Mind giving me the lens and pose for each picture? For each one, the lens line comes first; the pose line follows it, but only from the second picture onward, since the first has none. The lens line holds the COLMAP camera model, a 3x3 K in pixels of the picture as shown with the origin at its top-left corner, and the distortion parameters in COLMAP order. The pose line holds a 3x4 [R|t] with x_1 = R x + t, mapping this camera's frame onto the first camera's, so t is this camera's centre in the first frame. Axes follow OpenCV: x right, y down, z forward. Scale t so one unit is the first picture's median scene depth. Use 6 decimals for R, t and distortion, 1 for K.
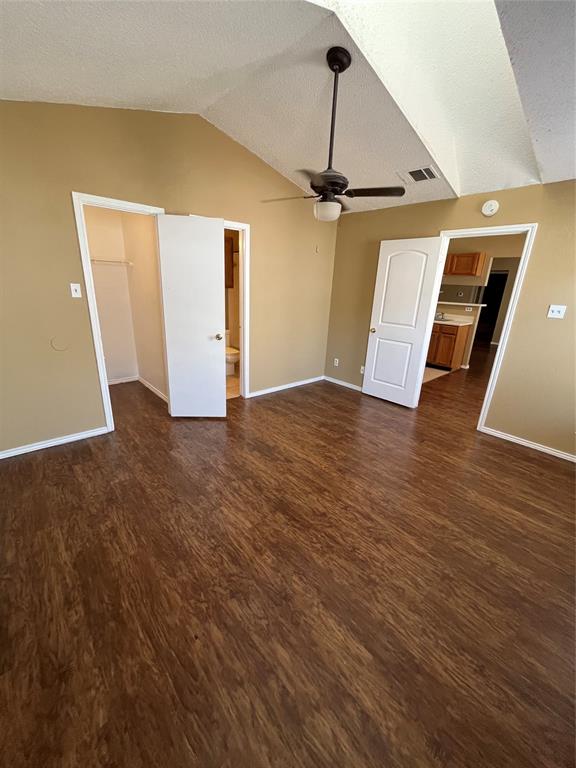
lens RADIAL K [[311.7, 0, 286.7], [0, 311.7, 383.8], [0, 0, 1]] dist [-0.001095, -0.000470]
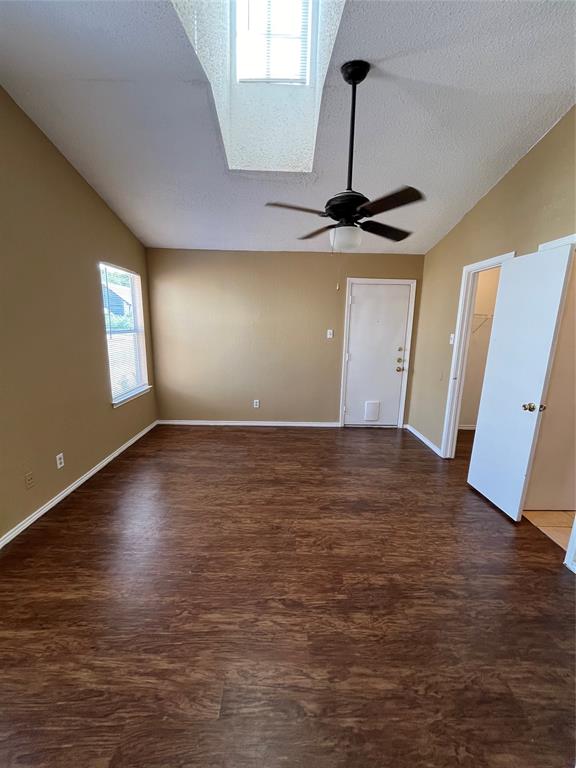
lens RADIAL K [[311.7, 0, 286.8], [0, 311.7, 385.4], [0, 0, 1]] dist [-0.001095, -0.000470]
pose [[-0.653220, 0.090925, -0.751689, 0.596863], [-0.282126, 0.892045, 0.353072, -0.302998], [0.702643, 0.442705, -0.557050, 1.025632]]
